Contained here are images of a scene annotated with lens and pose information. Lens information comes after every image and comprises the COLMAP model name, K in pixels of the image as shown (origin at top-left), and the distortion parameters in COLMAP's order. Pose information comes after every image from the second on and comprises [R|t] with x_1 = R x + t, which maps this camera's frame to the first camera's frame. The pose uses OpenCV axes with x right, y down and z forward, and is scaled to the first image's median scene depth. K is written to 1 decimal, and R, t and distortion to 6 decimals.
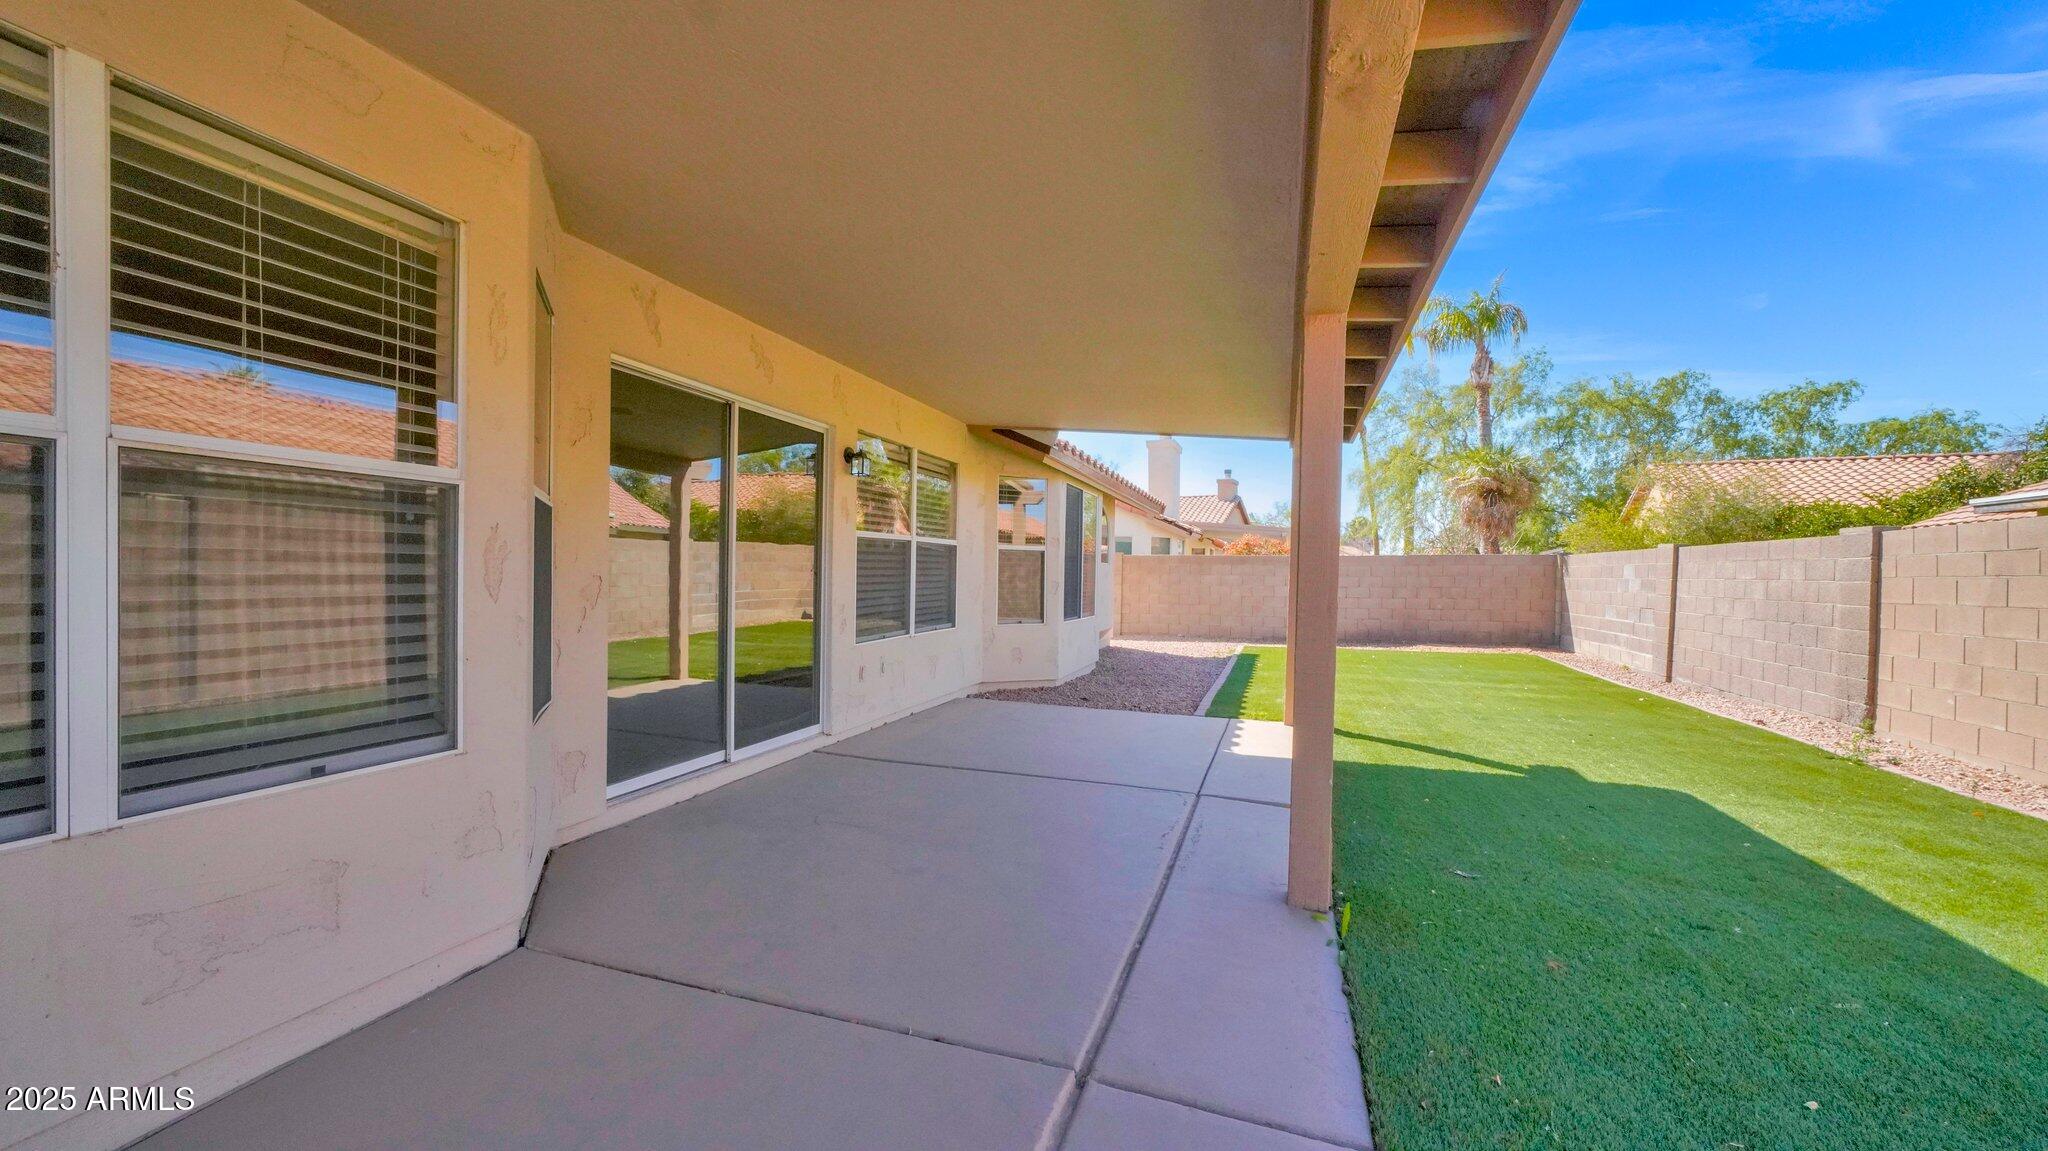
lens RADIAL K [[785.5, 0, 1021.1], [0, 785.5, 586.9], [0, 0, 1]] dist [-0.000600, 0.000014]
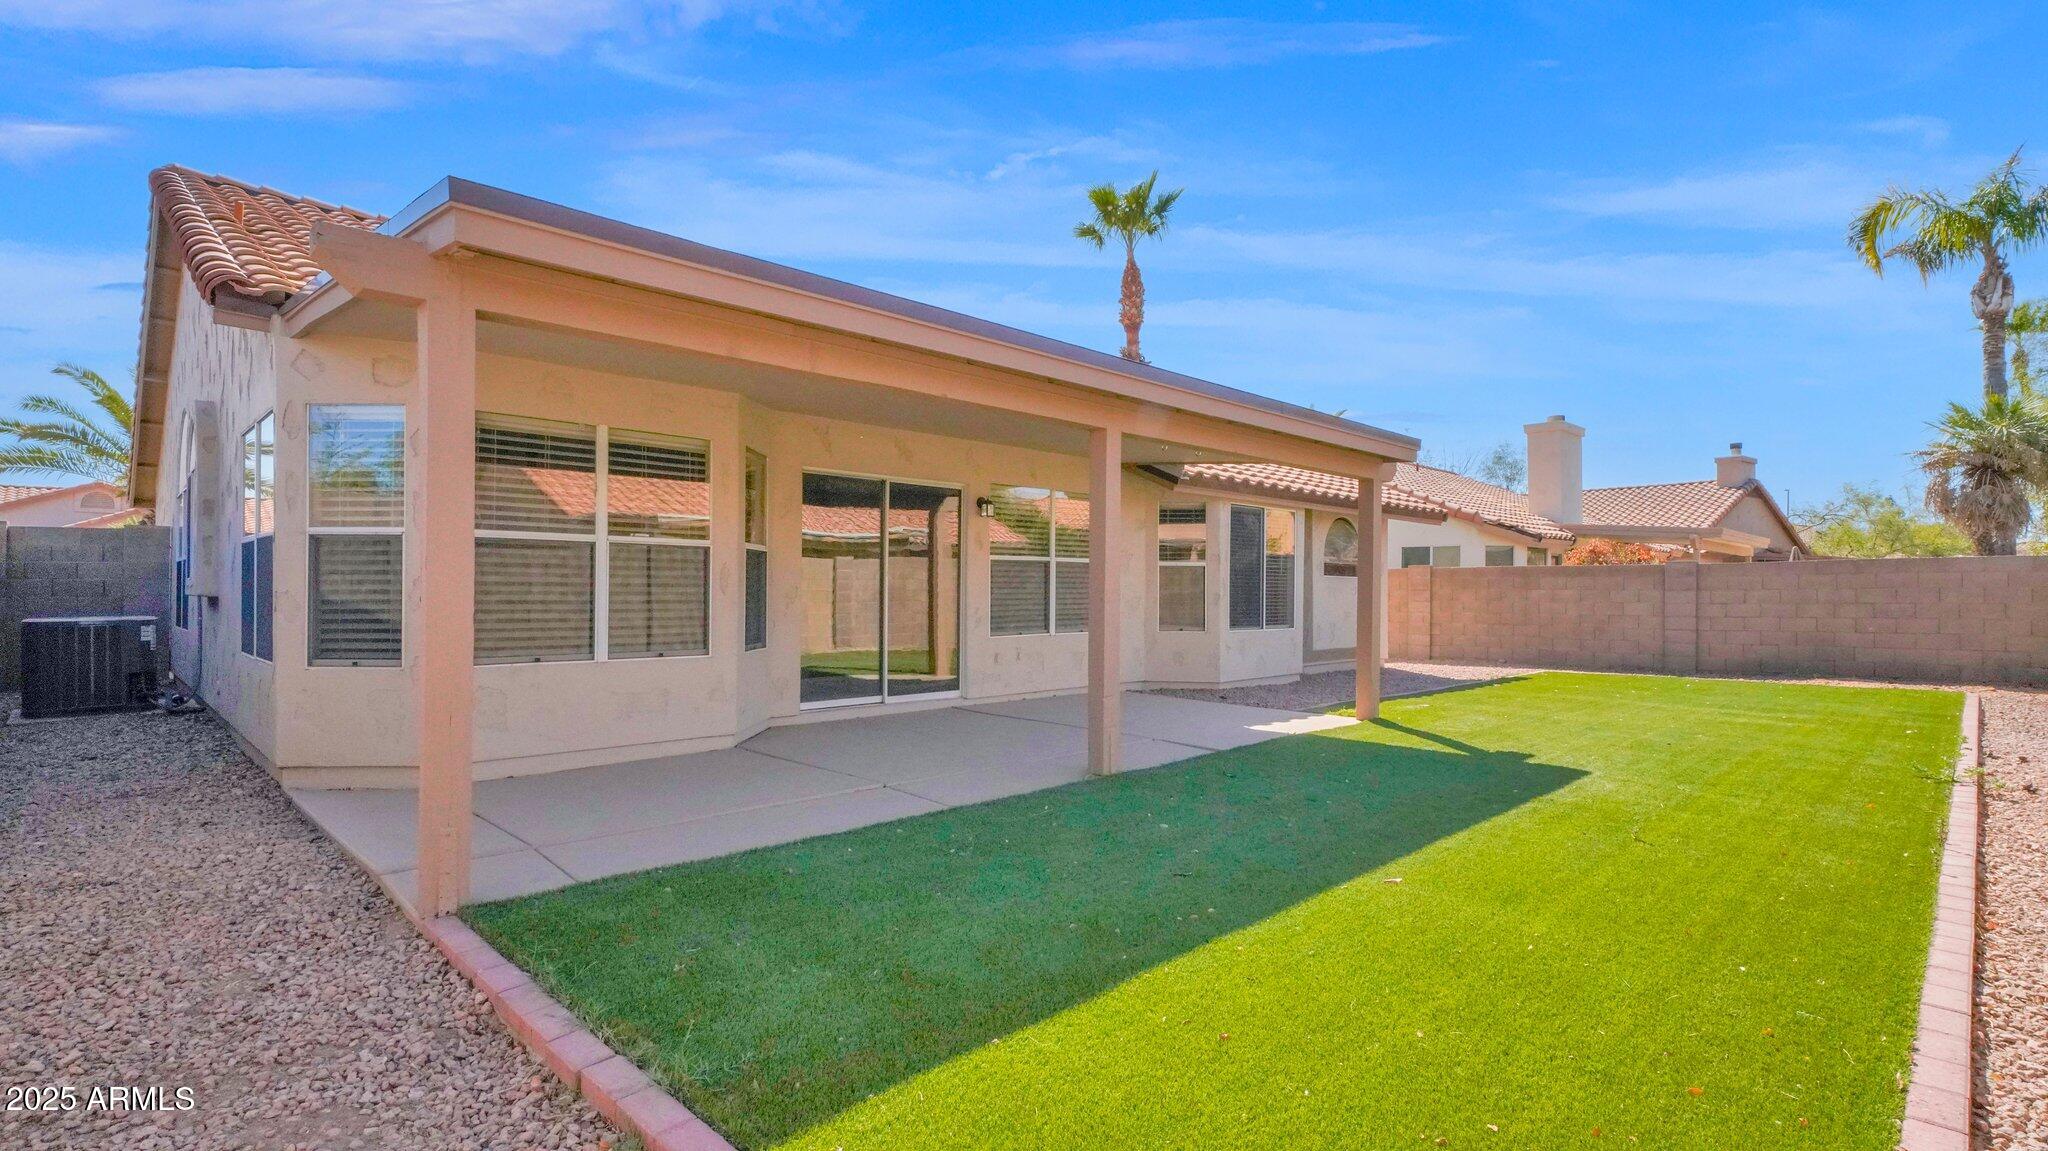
lens RADIAL K [[1006.2, 0, 1026.6], [0, 1006.2, 586.1], [0, 0, 1]] dist [0.023884, -0.000115]
pose [[0.884847, -0.011491, -0.465740, 0.511143], [-0.002063, 0.999589, -0.028582, 0.025815], [0.465878, 0.026251, 0.884460, -0.416008]]
